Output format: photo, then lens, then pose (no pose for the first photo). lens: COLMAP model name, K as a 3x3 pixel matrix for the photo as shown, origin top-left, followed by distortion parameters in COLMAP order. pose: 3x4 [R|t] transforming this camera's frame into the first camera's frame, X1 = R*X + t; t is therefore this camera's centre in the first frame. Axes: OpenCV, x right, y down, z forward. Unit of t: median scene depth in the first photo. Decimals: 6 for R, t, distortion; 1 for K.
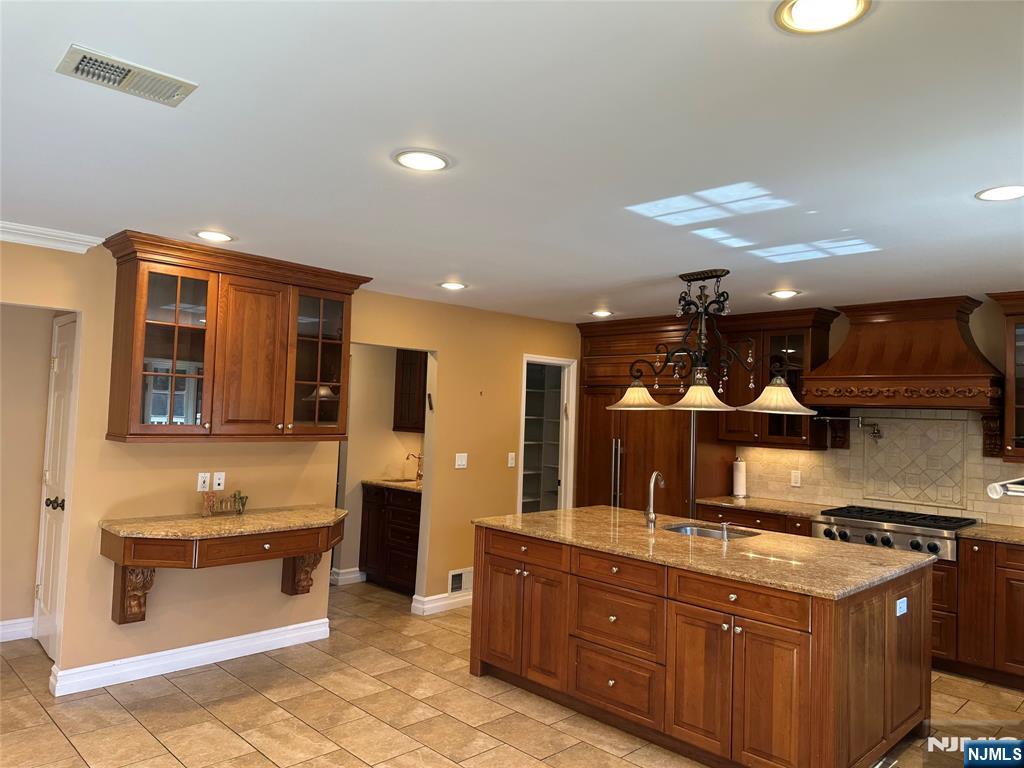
lens RADIAL K [[725.4, 0, 510.4], [0, 725.4, 381.8], [0, 0, 1]] dist [0.034265, -0.012211]
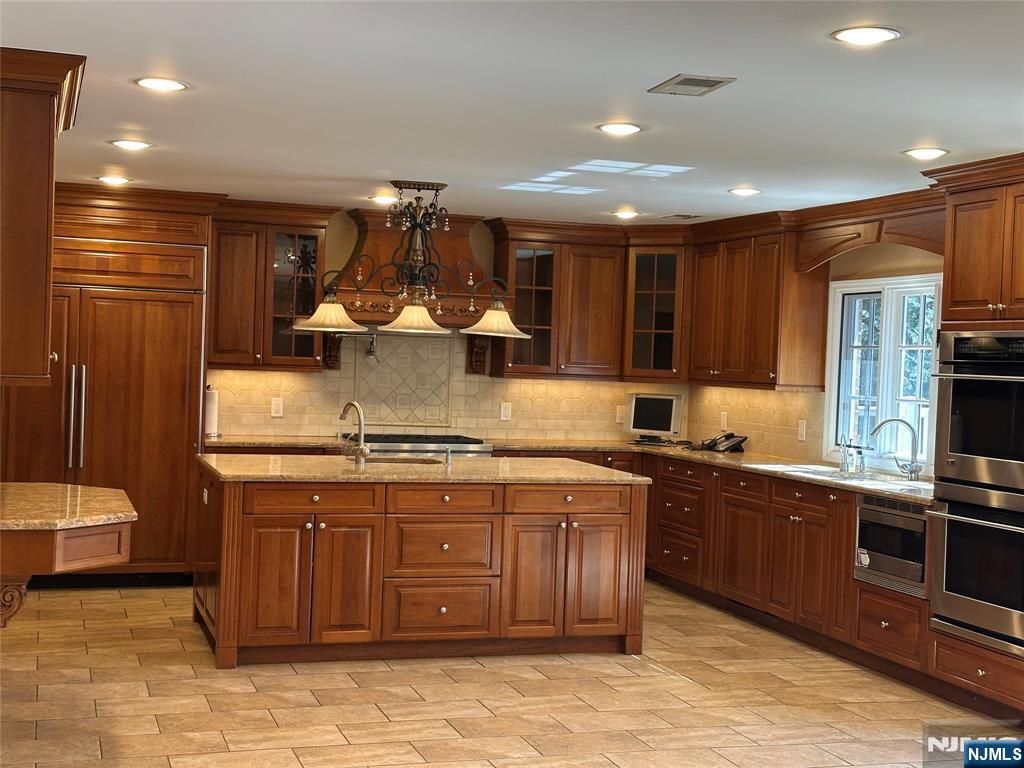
lens RADIAL K [[1433.6, 0, 485.7], [0, 1433.6, 400.1], [0, 0, 1]] dist [0.154703, 0.000000]
pose [[0.471415, -0.042919, 0.880866, -1.221609], [-0.057399, 0.995204, 0.079208, -0.023215], [-0.880041, -0.087901, 0.466691, 0.048318]]
